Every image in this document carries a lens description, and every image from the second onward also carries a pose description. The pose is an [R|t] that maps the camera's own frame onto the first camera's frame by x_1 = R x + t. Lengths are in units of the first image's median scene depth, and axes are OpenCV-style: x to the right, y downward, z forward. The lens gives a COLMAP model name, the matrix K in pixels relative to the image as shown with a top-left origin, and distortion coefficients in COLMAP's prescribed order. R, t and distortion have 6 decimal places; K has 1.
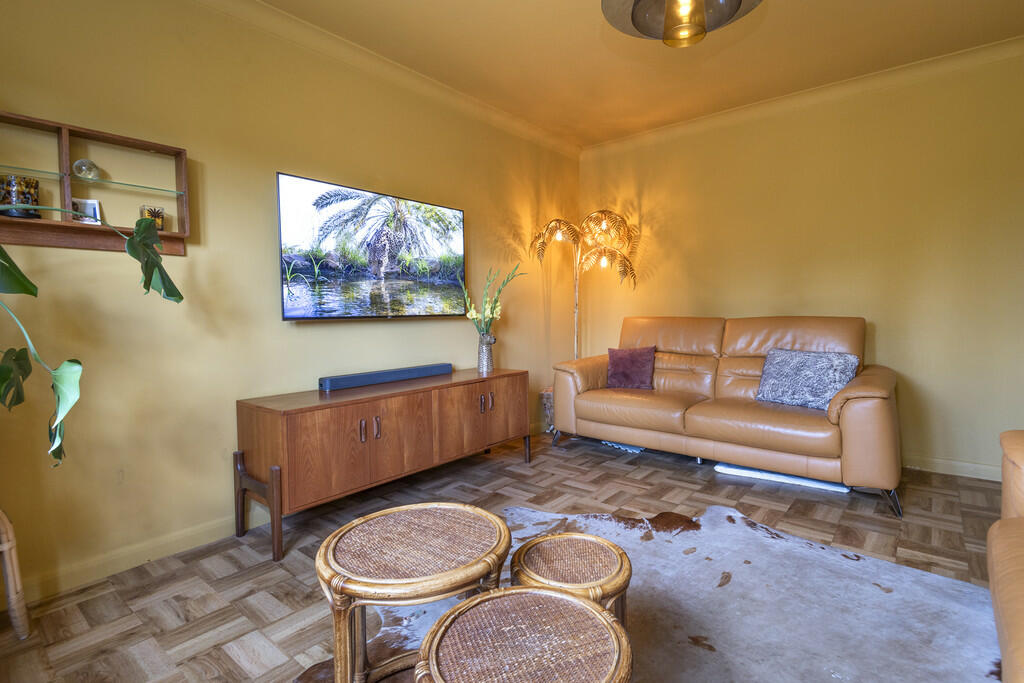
lens RADIAL K [[504.4, 0, 512.0], [0, 504.4, 341.5], [0, 0, 1]] dist [0.001767, 0.000235]
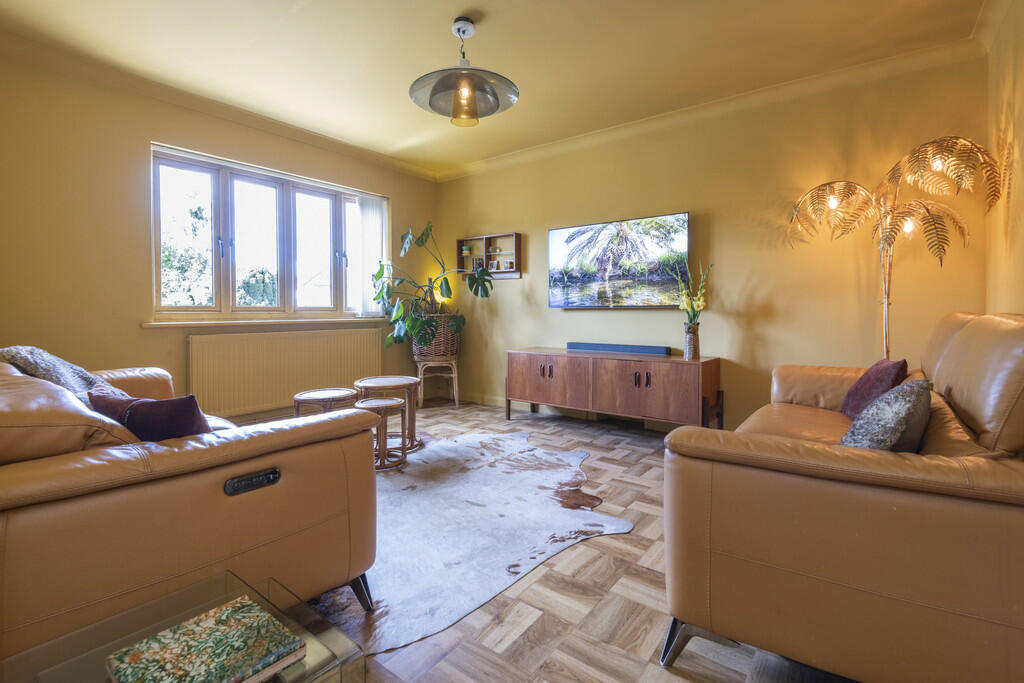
lens RADIAL K [[472.5, 0, 513.5], [0, 472.5, 325.1], [0, 0, 1]] dist [0.001907, 0.000128]
pose [[0.031979, 0.037535, -0.998783, 1.128063], [-0.059896, 0.997571, 0.035572, -0.028995], [0.997692, 0.058685, 0.034149, 0.710092]]
